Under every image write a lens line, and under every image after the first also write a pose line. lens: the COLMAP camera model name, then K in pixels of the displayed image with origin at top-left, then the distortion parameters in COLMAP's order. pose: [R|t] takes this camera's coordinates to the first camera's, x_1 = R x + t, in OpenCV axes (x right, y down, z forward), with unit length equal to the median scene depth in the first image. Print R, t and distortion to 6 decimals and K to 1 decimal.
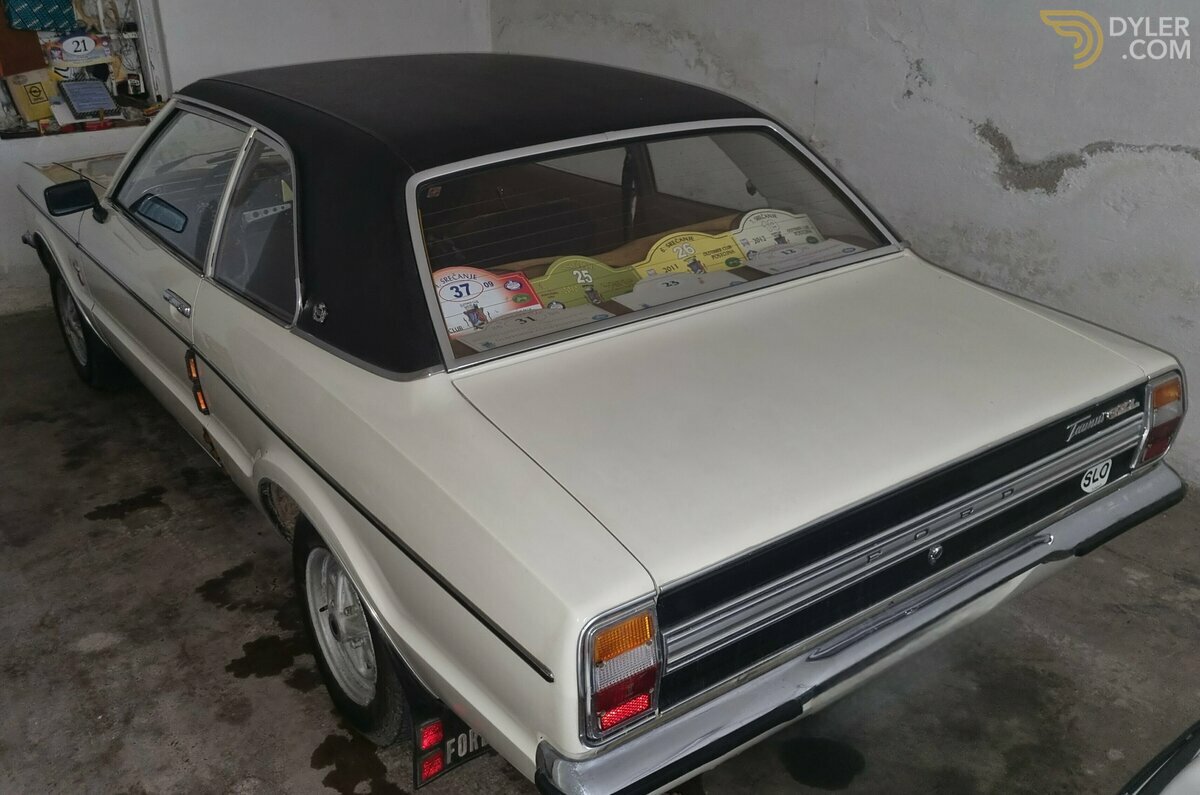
lens RADIAL K [[1092.7, 0, 549.0], [0, 1092.7, 396.1], [0, 0, 1]] dist [0.040478, -0.009405]
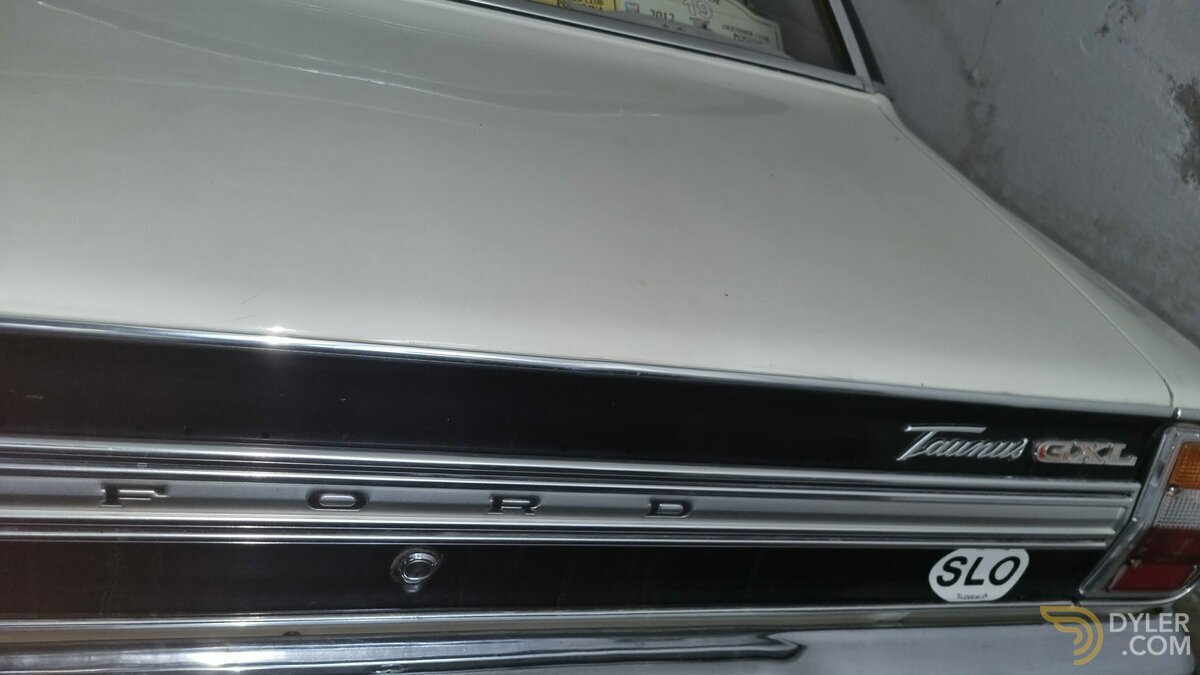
lens RADIAL K [[931.2, 0, 600.0], [0, 931.2, 337.5], [0, 0, 1]] dist [0.005852, -0.002037]
pose [[0.910199, 0.354412, -0.214314, 0.344643], [-0.355457, 0.934038, 0.034985, 0.020326], [0.212576, 0.044336, 0.976138, 0.504317]]
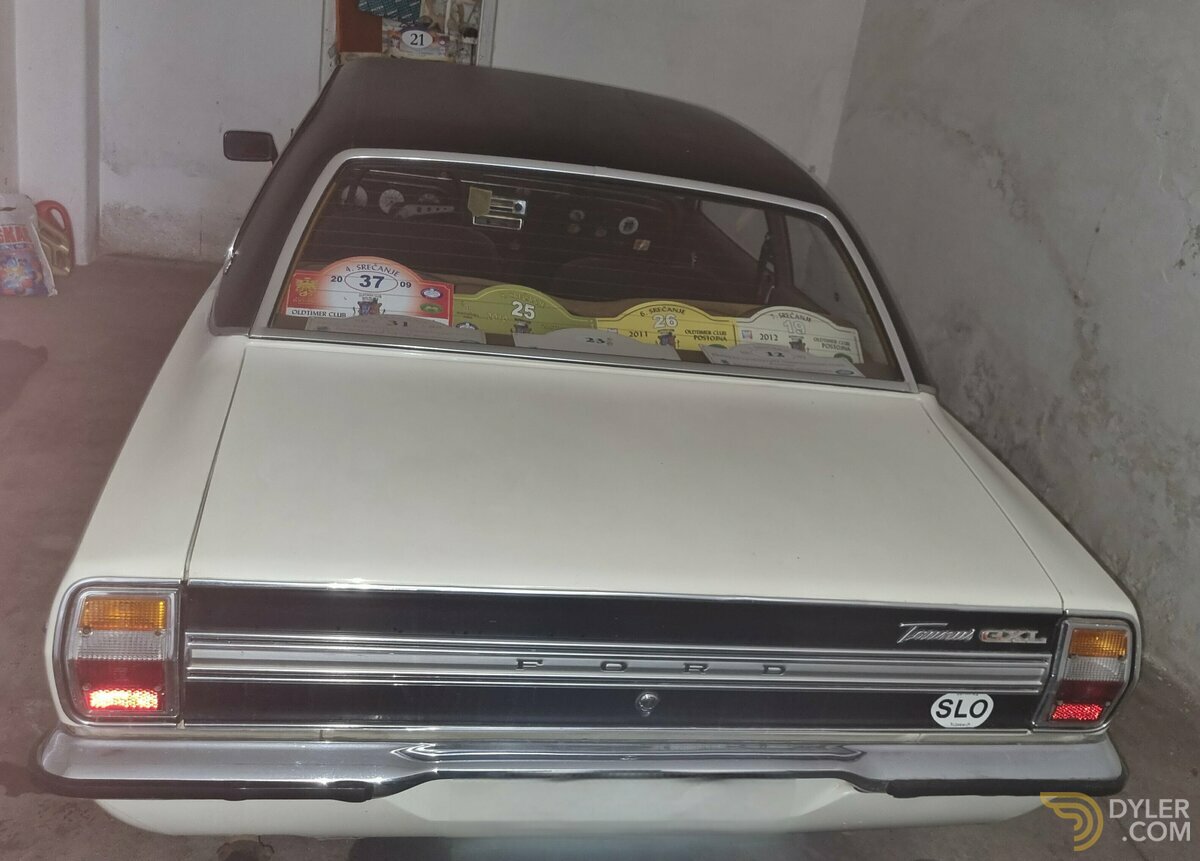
lens RADIAL K [[1190.0, 0, 636.5], [0, 1190.0, 430.4], [0, 0, 1]] dist [0.032710, -0.004351]
pose [[0.902057, 0.290757, -0.318988, 0.428608], [-0.313852, 0.949209, -0.022329, -0.020433], [0.296294, 0.120257, 0.947496, 0.095098]]
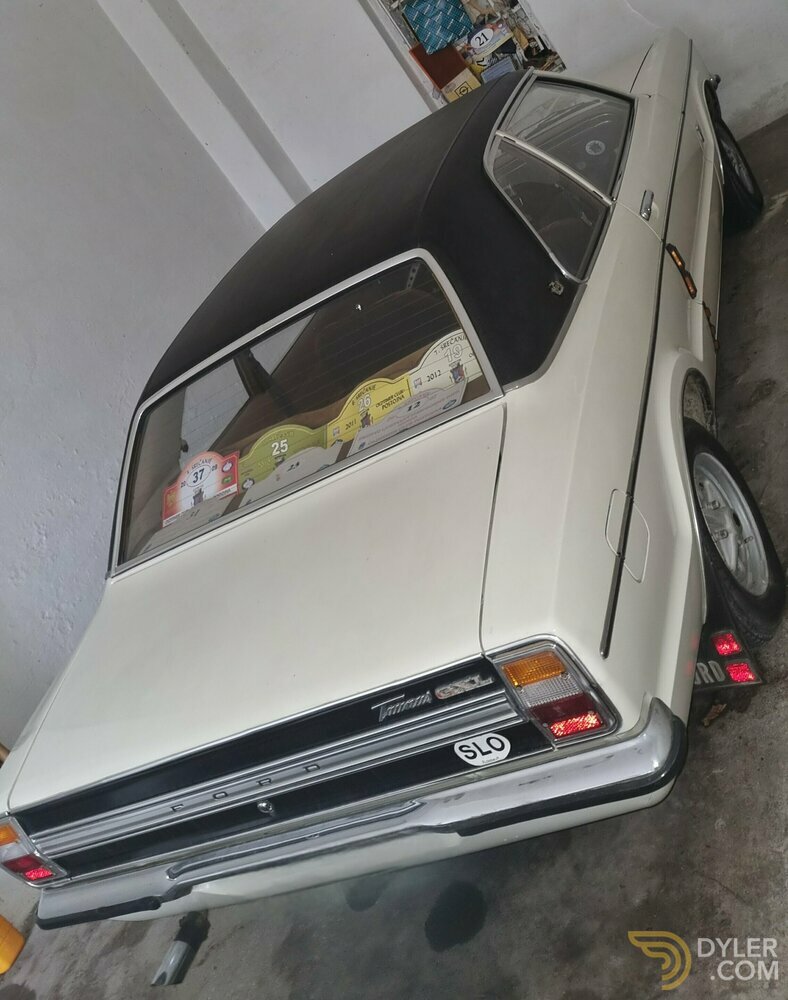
lens RADIAL K [[1076.1, 0, 394.0], [0, 1076.1, 340.9], [0, 0, 1]] dist [0.056927, -0.011997]
pose [[0.488785, -0.037360, -0.871604, 1.029990], [0.253494, 0.962058, 0.100919, -0.283979], [0.834764, -0.270274, 0.479710, 0.536600]]
